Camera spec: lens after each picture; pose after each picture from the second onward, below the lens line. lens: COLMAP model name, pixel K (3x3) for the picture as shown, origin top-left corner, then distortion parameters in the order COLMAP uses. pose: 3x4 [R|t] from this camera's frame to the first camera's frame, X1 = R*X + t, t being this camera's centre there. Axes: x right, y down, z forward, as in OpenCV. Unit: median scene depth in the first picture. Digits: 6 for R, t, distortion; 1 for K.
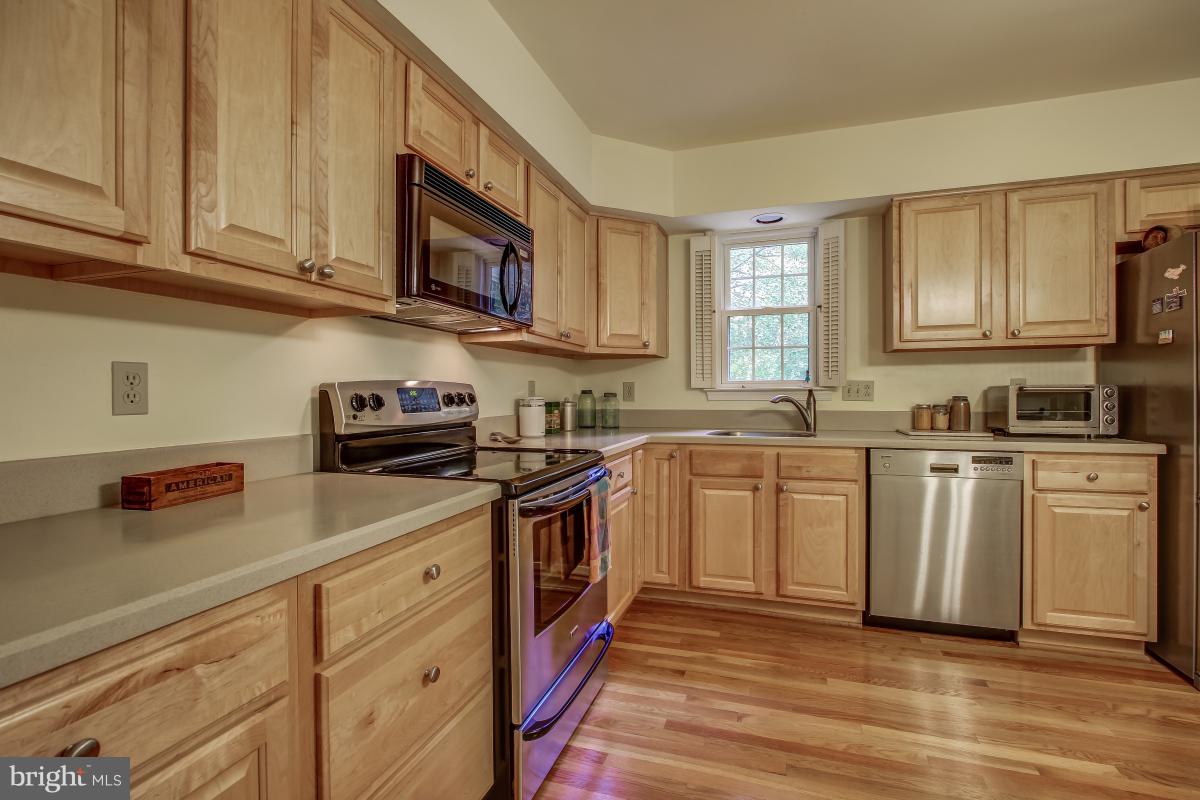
lens RADIAL K [[556.9, 0, 599.2], [0, 556.9, 396.7], [0, 0, 1]] dist [-0.016358, 0.003436]
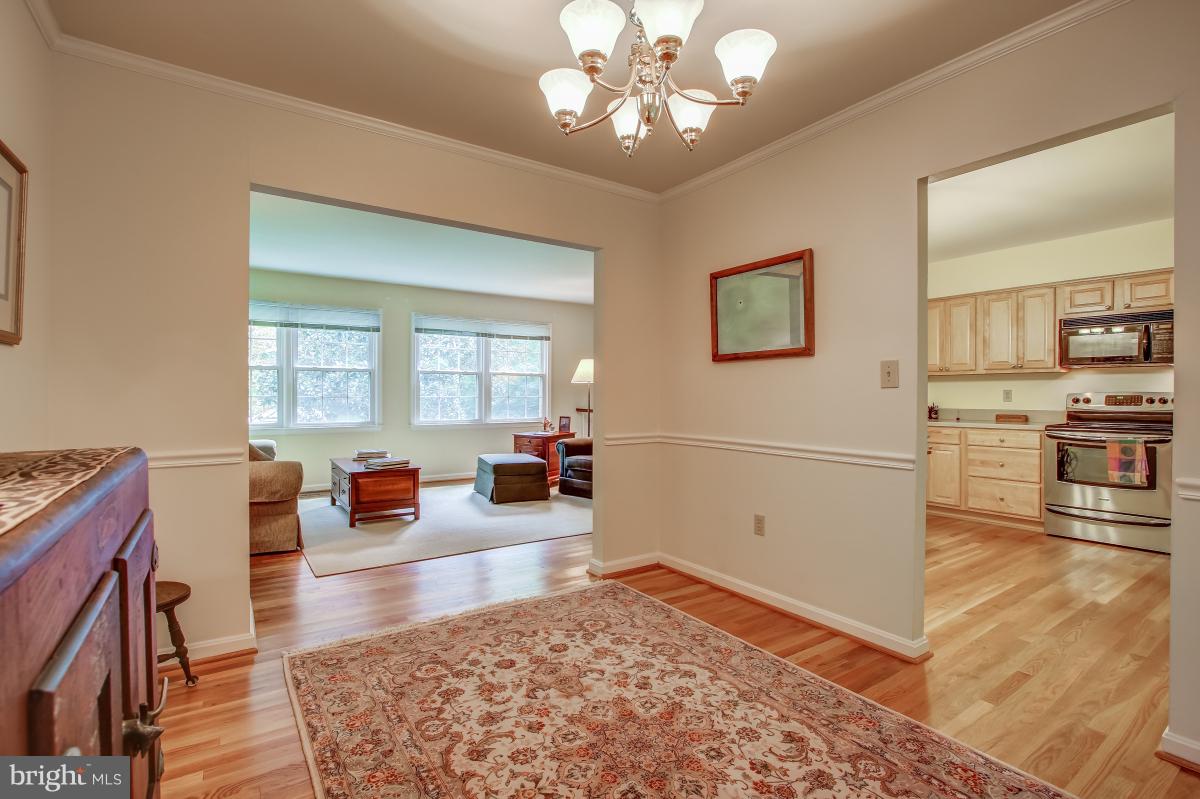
lens RADIAL K [[556.9, 0, 598.1], [0, 556.9, 398.8], [0, 0, 1]] dist [-0.016358, 0.003436]
pose [[-0.594787, 0.011025, -0.803808, 2.170922], [-0.003509, 0.999861, 0.016310, -0.023201], [0.803876, 0.012521, -0.594666, 0.458838]]
